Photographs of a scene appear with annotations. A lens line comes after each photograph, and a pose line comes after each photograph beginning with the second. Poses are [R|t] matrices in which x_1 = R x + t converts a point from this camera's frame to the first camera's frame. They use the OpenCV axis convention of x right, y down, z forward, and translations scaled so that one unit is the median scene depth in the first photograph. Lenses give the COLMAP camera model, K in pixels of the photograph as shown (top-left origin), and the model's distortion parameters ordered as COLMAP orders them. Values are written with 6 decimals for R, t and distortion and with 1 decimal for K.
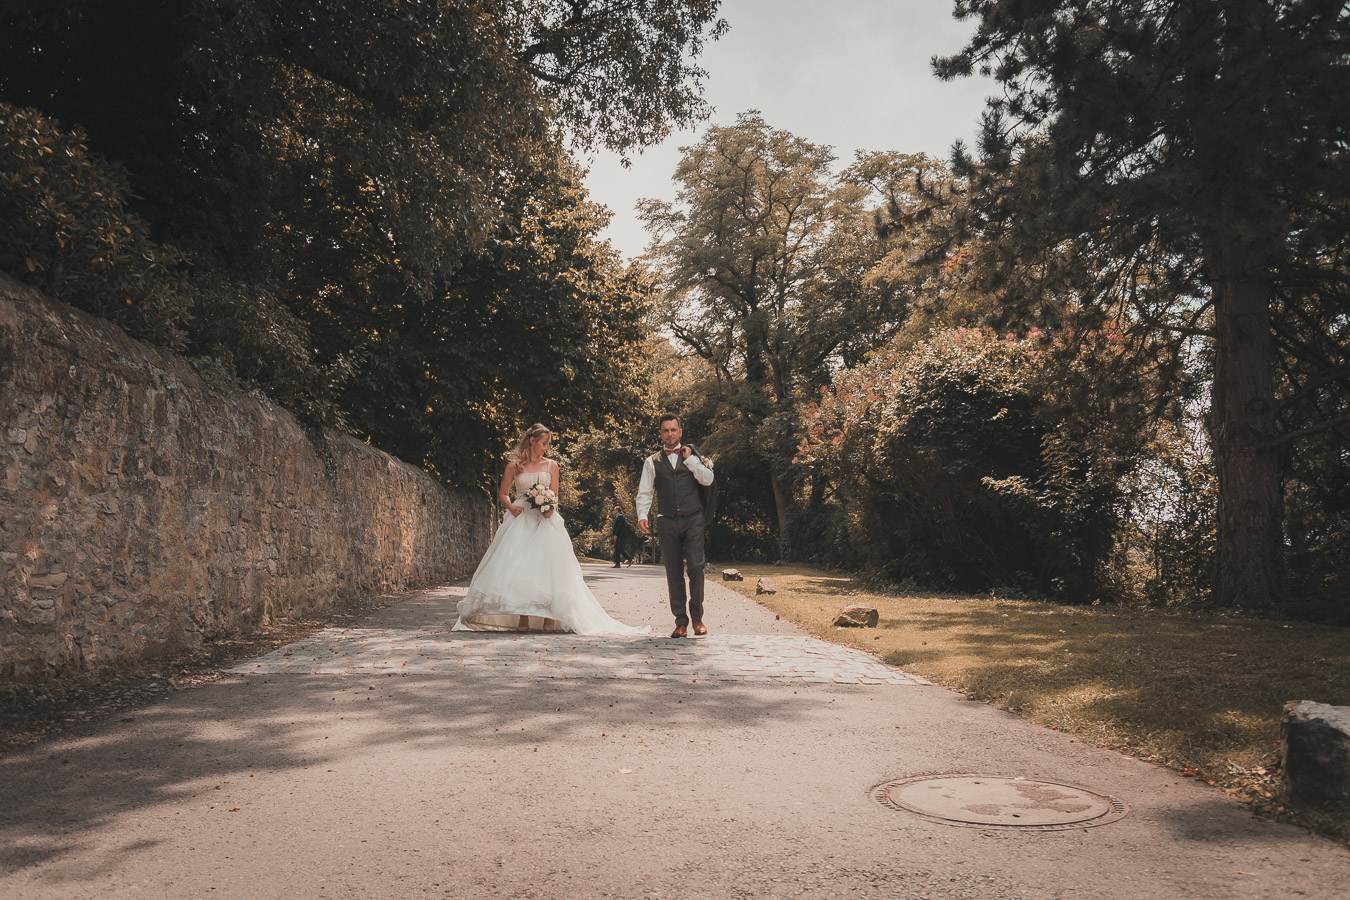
lens RADIAL K [[988.9, 0, 686.9], [0, 988.9, 473.2], [0, 0, 1]] dist [0.005462, -0.013574]
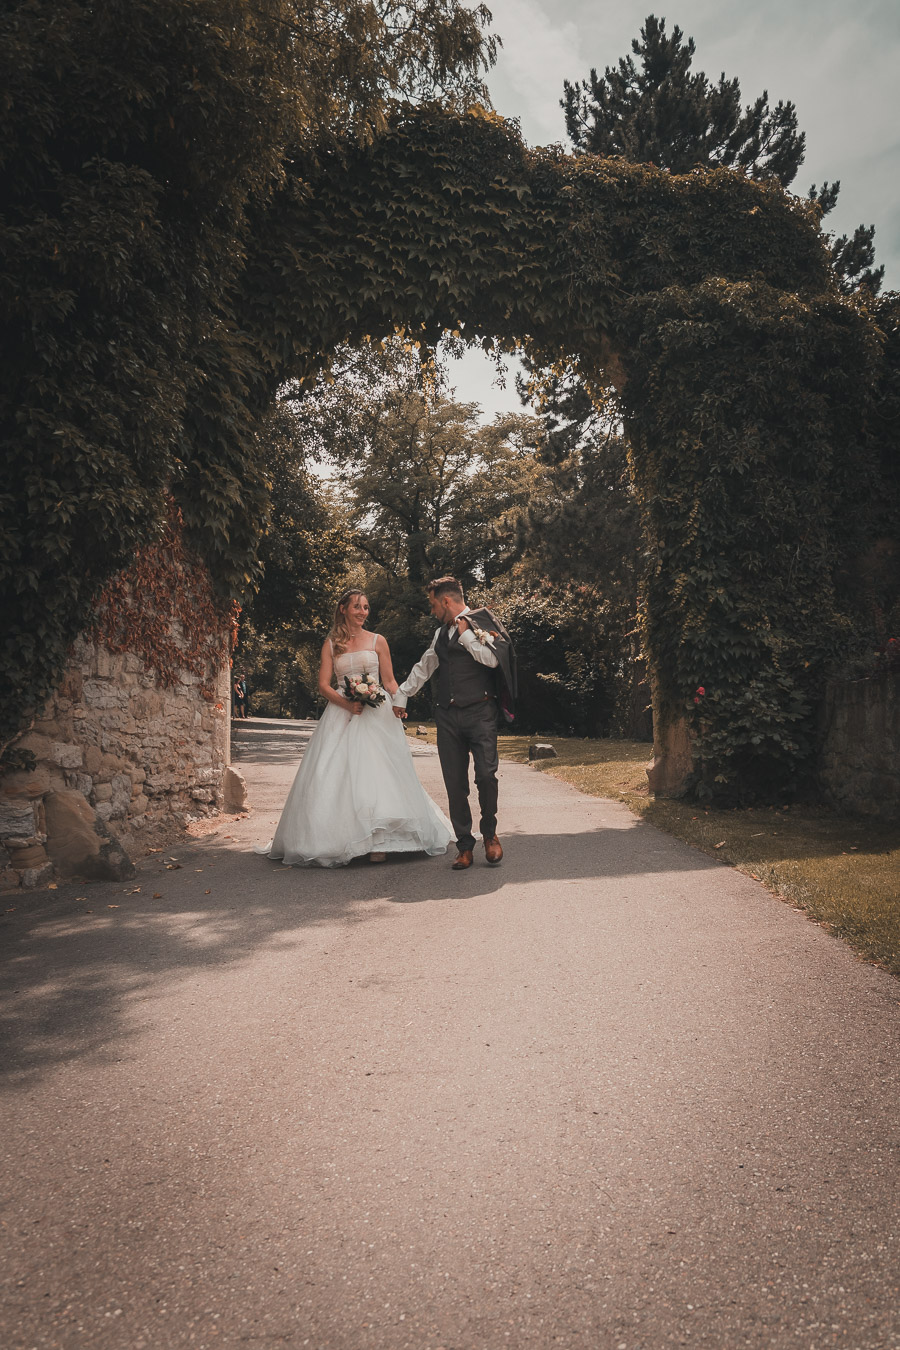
lens RADIAL K [[988.9, 0, 466.6], [0, 988.9, 697.2], [0, 0, 1]] dist [0.005462, -0.013574]
pose [[0.991969, 0.016920, 0.125348, -0.027737], [-0.024597, 0.997898, 0.059953, -0.023273], [-0.124070, -0.062555, 0.990300, -0.332110]]
